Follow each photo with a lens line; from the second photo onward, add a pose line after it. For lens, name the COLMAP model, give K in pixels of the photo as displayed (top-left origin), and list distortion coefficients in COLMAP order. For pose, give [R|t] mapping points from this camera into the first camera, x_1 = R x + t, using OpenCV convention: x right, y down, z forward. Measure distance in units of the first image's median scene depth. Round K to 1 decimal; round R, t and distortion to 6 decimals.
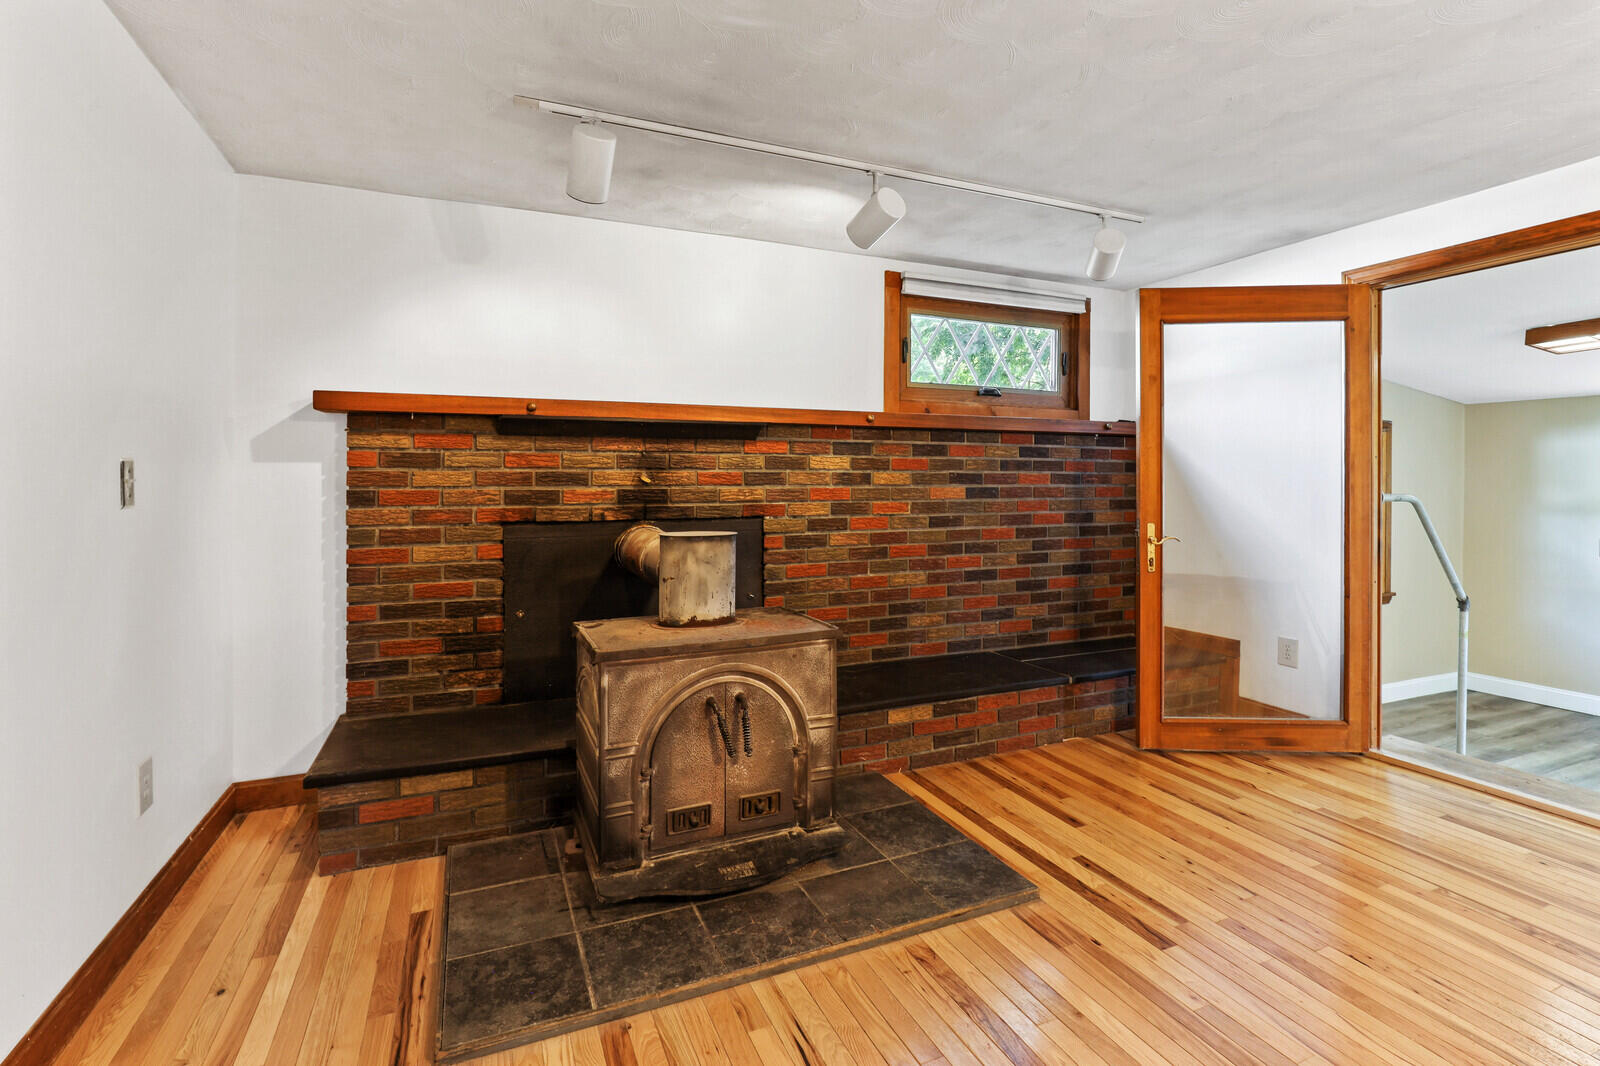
lens RADIAL K [[740.9, 0, 793.3], [0, 740.9, 484.9], [0, 0, 1]] dist [-0.022113, 0.004725]
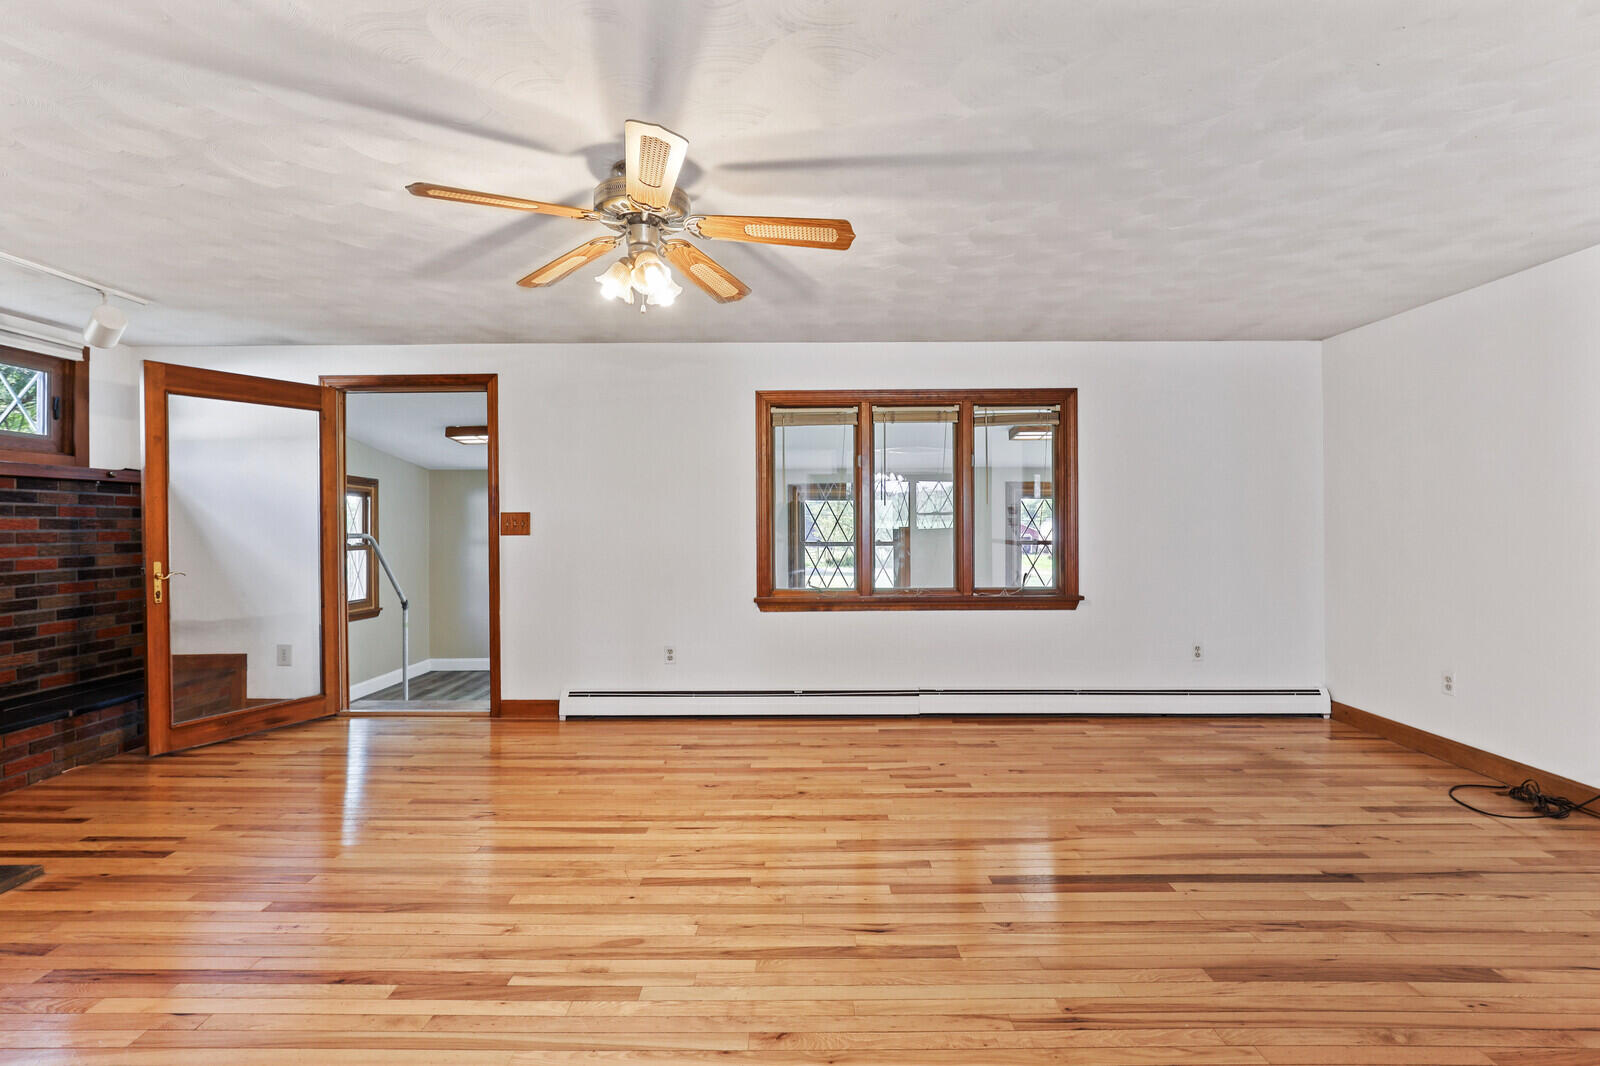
lens RADIAL K [[740.9, 0, 804.3], [0, 740.9, 526.2], [0, 0, 1]] dist [-0.022113, 0.004725]
pose [[0.401564, -0.006306, 0.915809, -0.156227], [0.011253, 0.999935, 0.001951, 0.004955], [-0.915762, 0.009522, 0.401609, -0.389179]]
